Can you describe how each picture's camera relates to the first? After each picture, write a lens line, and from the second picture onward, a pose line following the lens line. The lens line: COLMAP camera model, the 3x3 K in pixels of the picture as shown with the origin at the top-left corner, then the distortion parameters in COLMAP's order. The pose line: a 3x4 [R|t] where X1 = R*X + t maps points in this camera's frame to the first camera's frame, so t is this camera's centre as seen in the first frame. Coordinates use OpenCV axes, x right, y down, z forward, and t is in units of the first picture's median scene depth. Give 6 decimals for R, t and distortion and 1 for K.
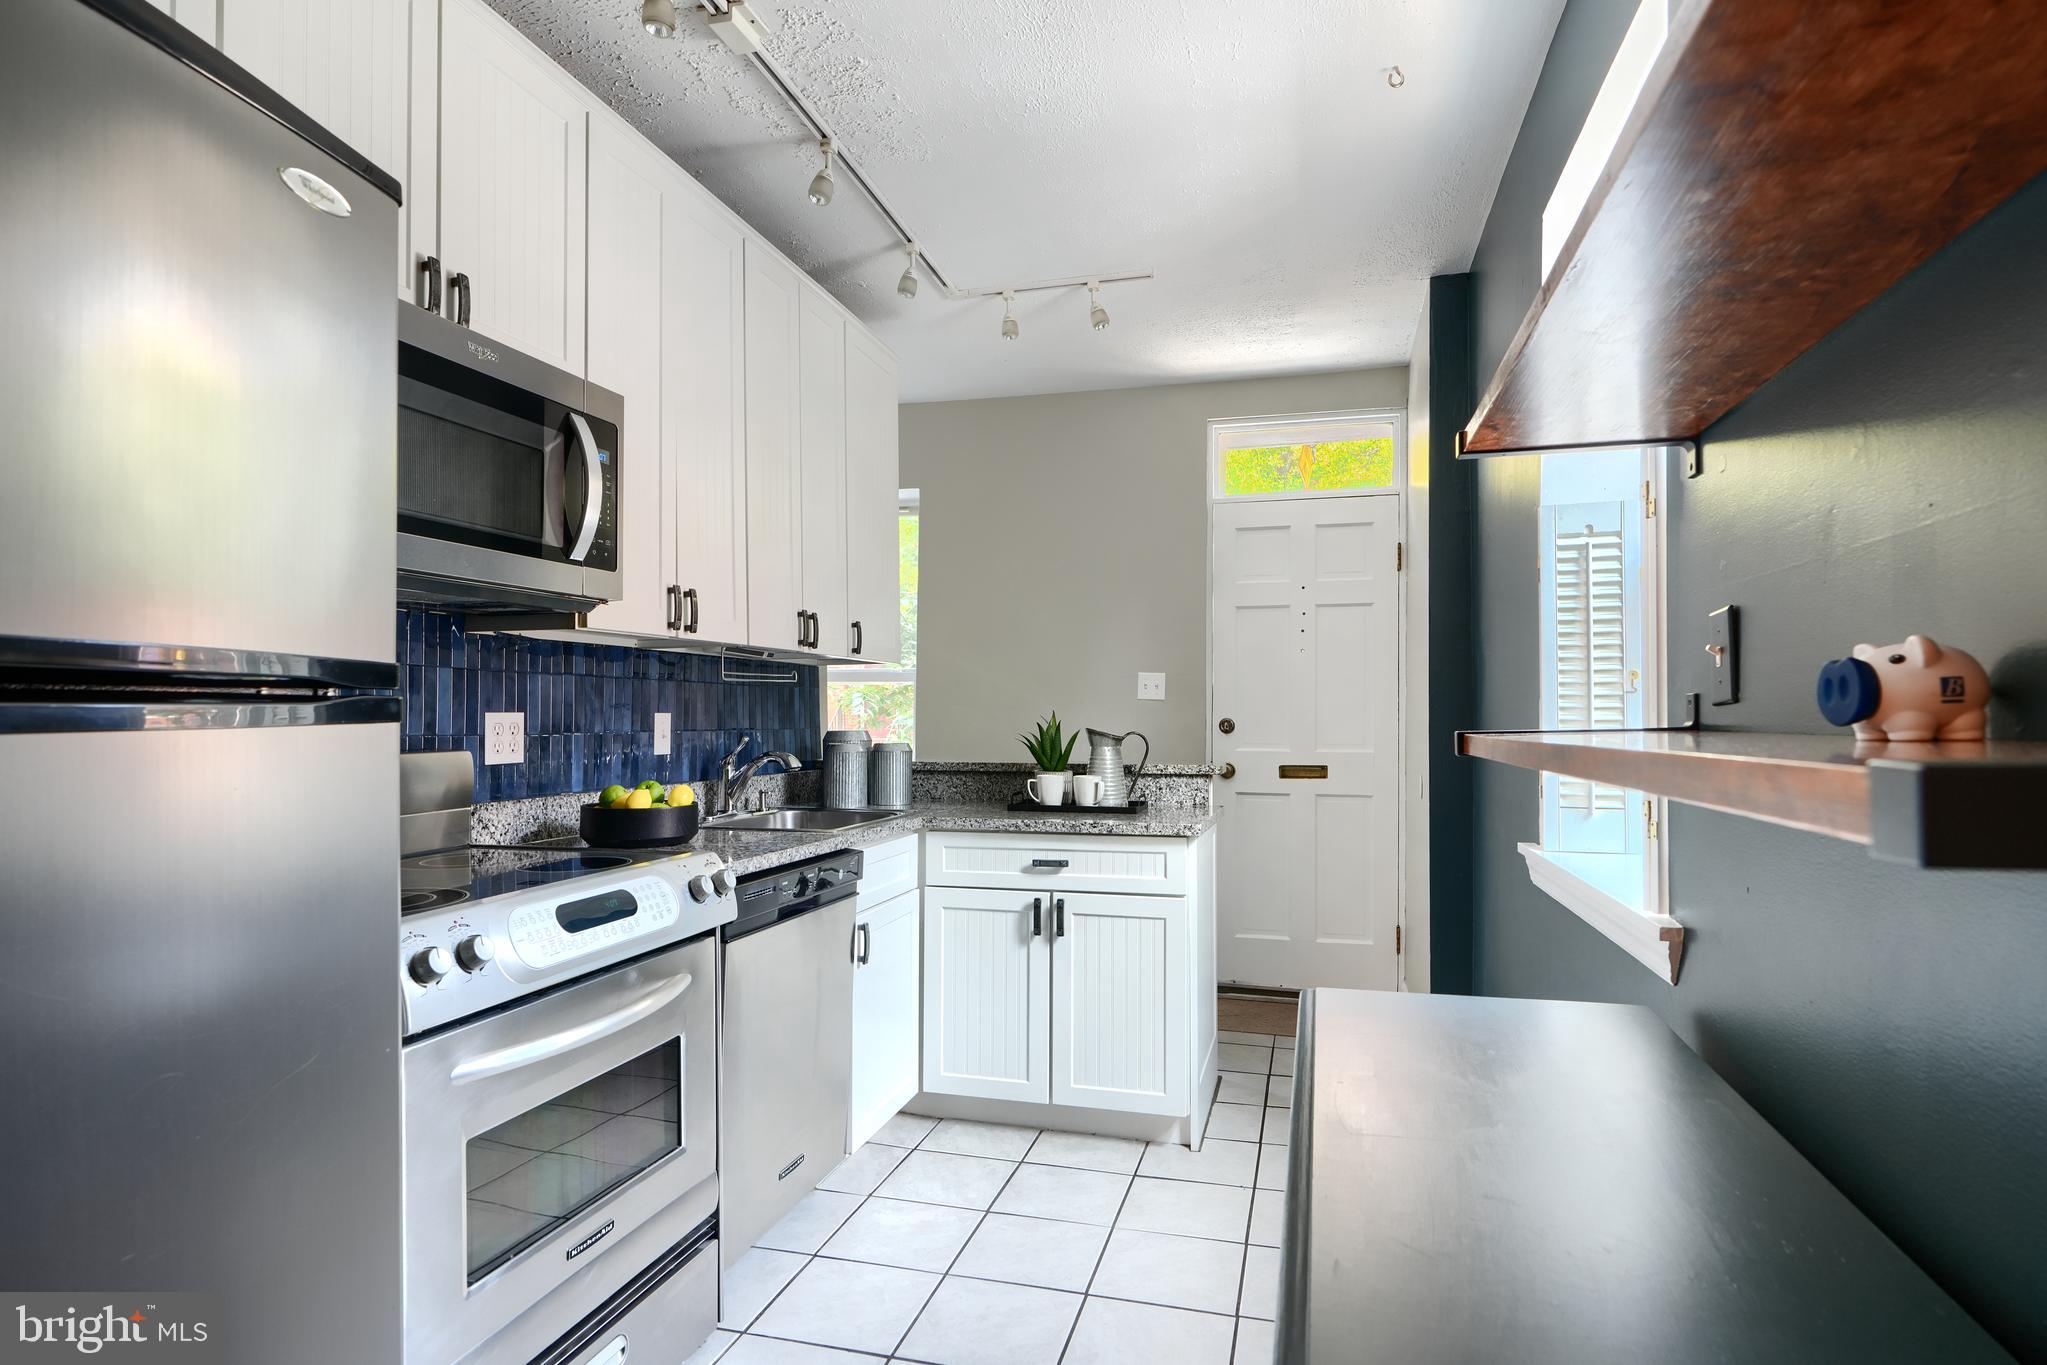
lens RADIAL K [[1071.9, 0, 1029.4], [0, 1071.9, 704.1], [0, 0, 1]] dist [0.001113, -0.001038]
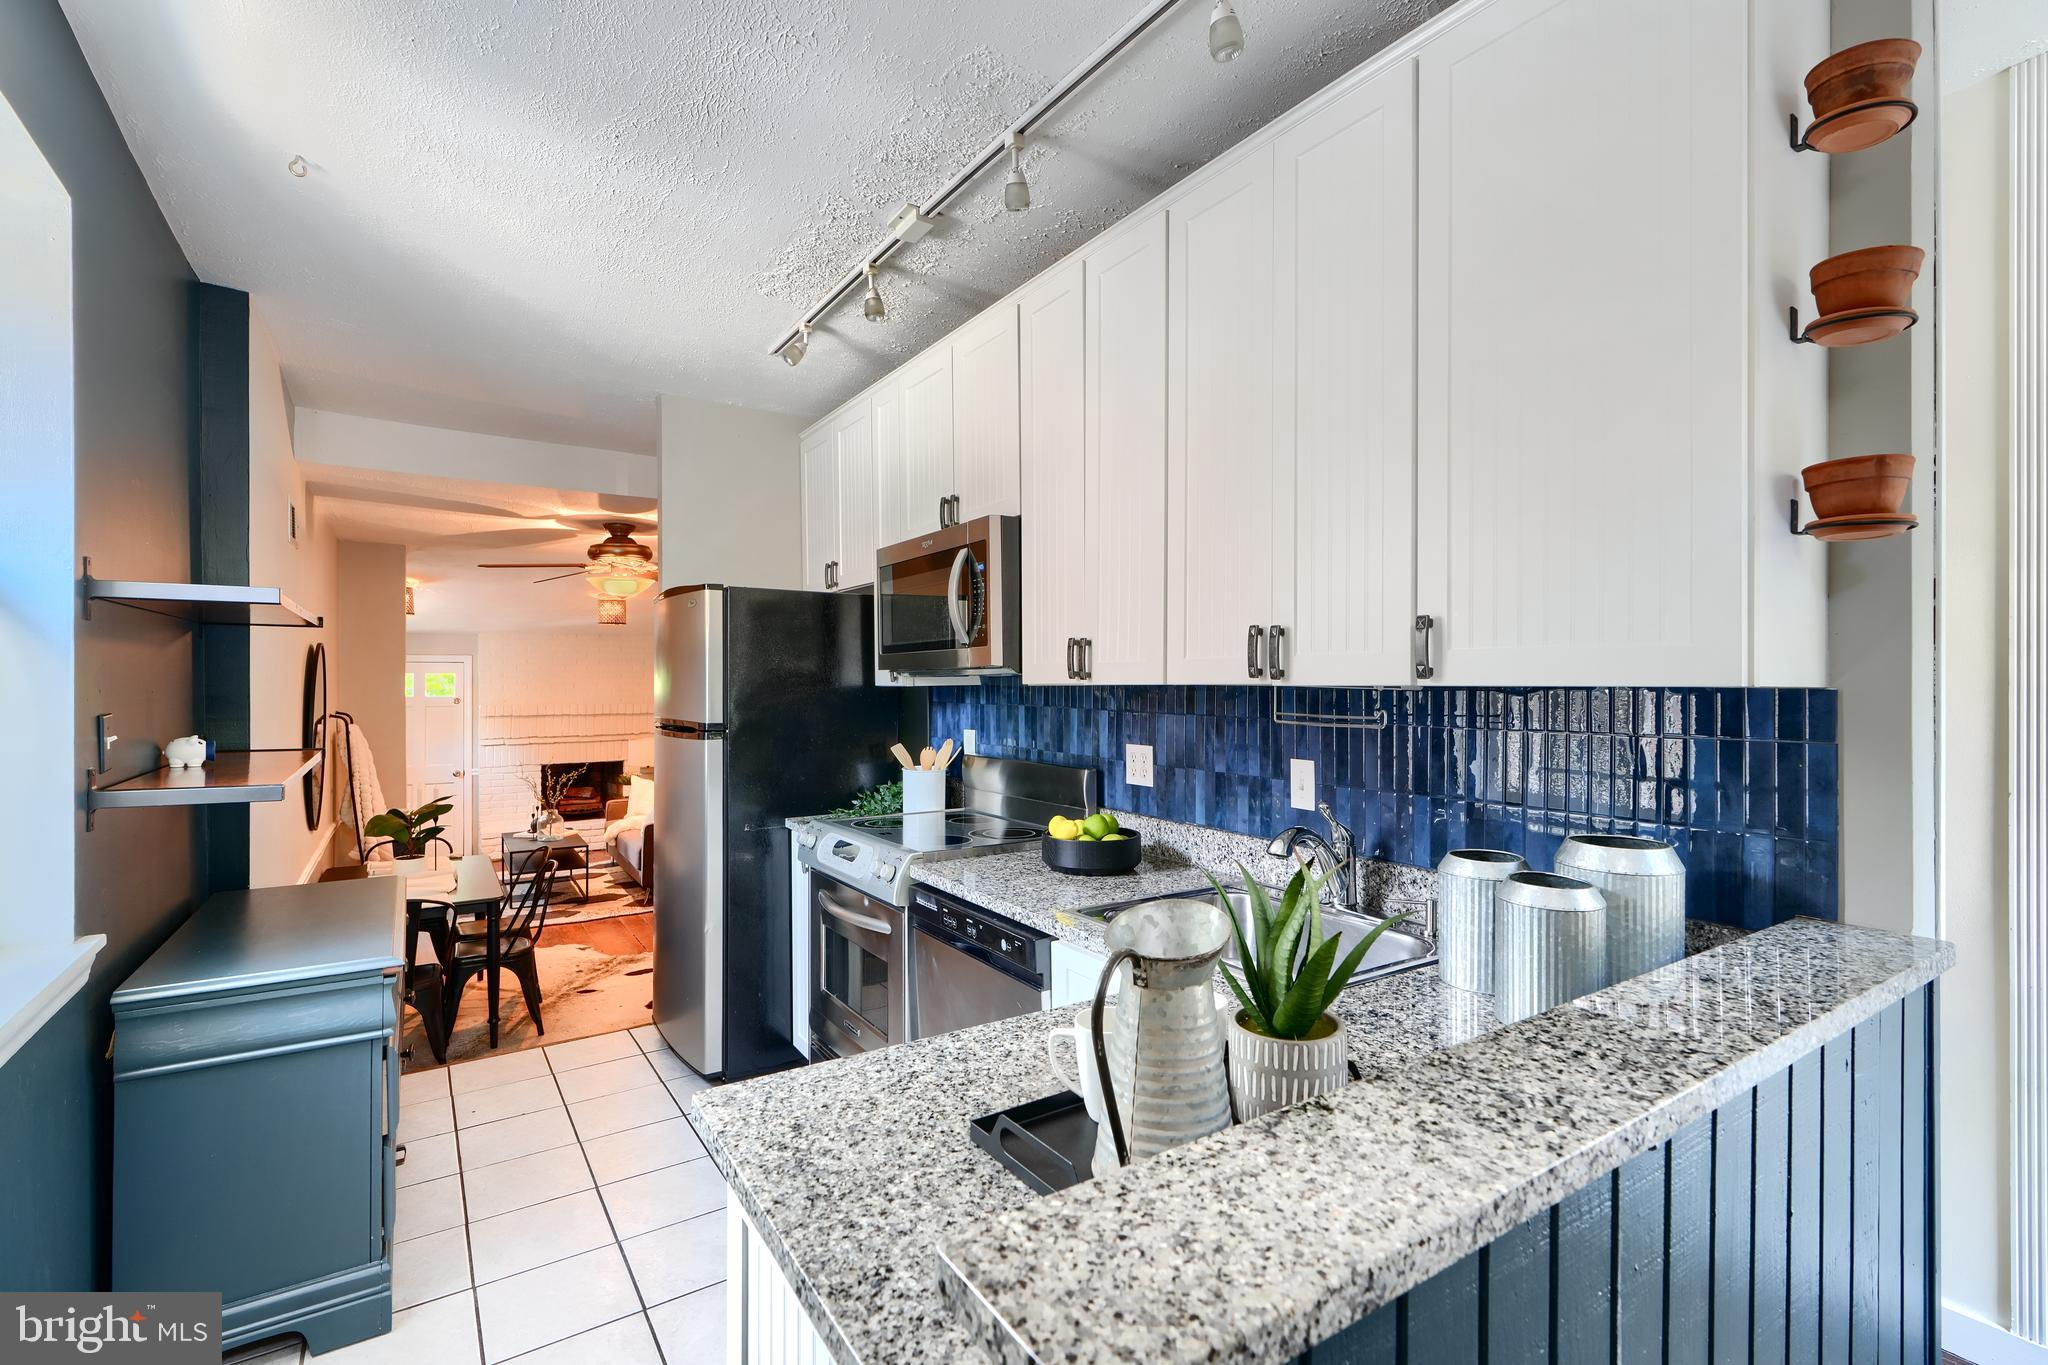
lens RADIAL K [[943.1, 0, 1028.7], [0, 943.1, 682.4], [0, 0, 1]] dist [0.002185, -0.000027]
pose [[-0.658696, 0.003295, -0.752402, 0.374395], [0.010254, 0.999937, -0.004598, -0.053654], [0.752340, -0.010744, -0.658688, 1.402212]]
